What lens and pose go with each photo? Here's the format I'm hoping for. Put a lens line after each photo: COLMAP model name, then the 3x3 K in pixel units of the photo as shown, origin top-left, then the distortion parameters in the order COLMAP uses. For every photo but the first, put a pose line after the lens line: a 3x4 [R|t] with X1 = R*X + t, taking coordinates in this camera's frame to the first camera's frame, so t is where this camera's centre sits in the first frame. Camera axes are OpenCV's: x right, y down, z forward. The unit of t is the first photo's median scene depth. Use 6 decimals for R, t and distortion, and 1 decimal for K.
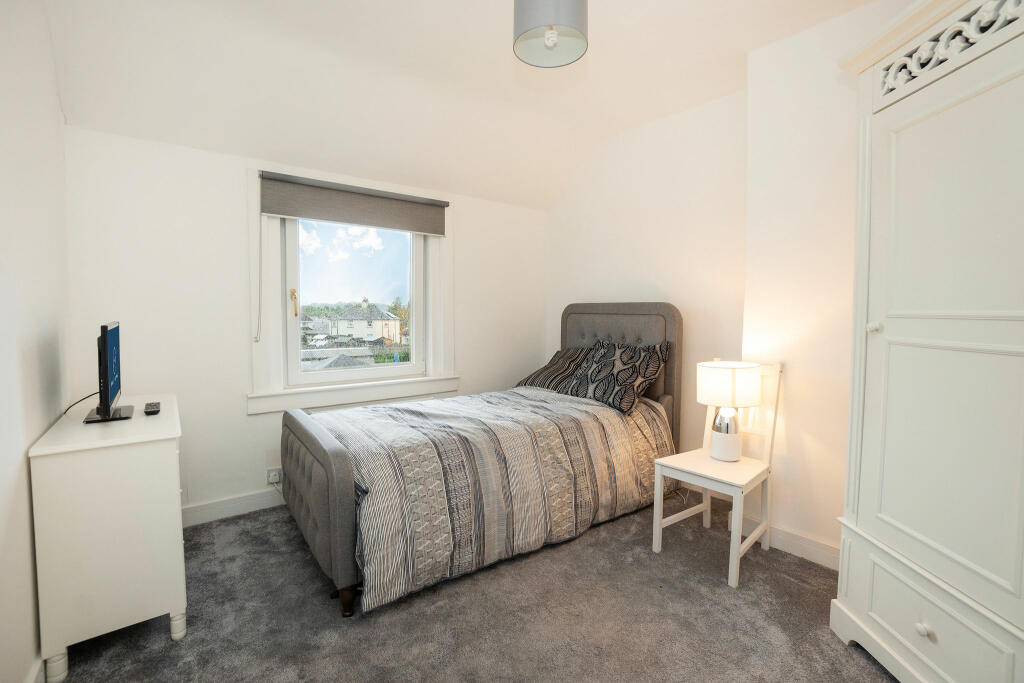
lens RADIAL K [[463.6, 0, 508.2], [0, 463.6, 330.8], [0, 0, 1]] dist [-0.030440, 0.000302]
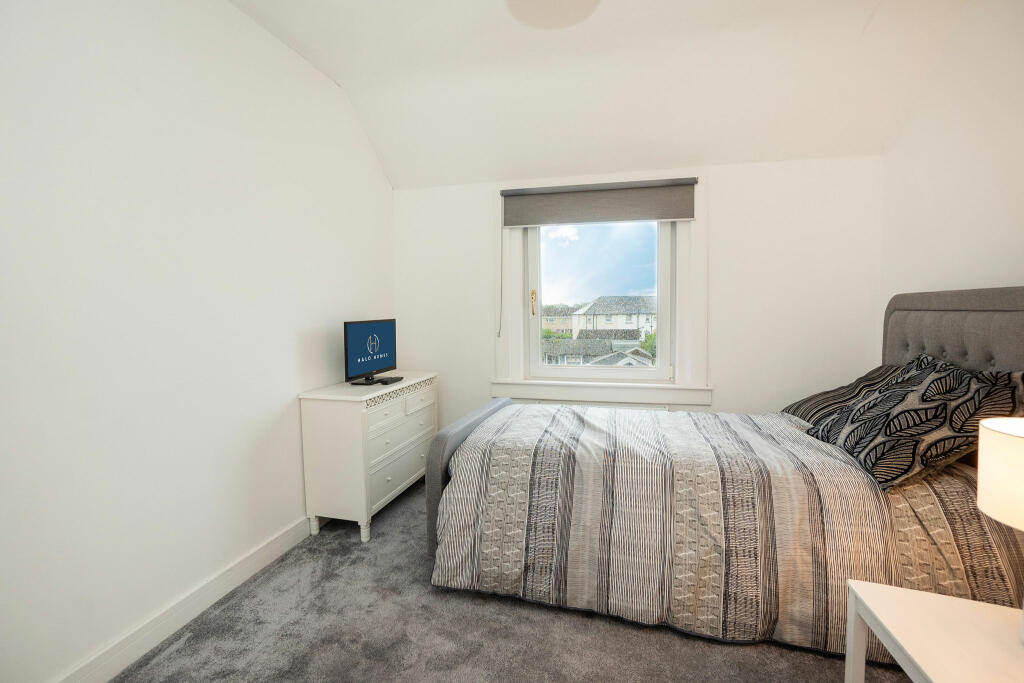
lens RADIAL K [[445.5, 0, 483.5], [0, 445.5, 338.5], [0, 0, 1]] dist [-0.044702, 0.014579]
pose [[0.611924, 0.039033, -0.789953, 0.363369], [-0.022850, 0.999237, 0.031674, -0.006751], [0.790587, -0.001332, 0.612349, 0.288124]]
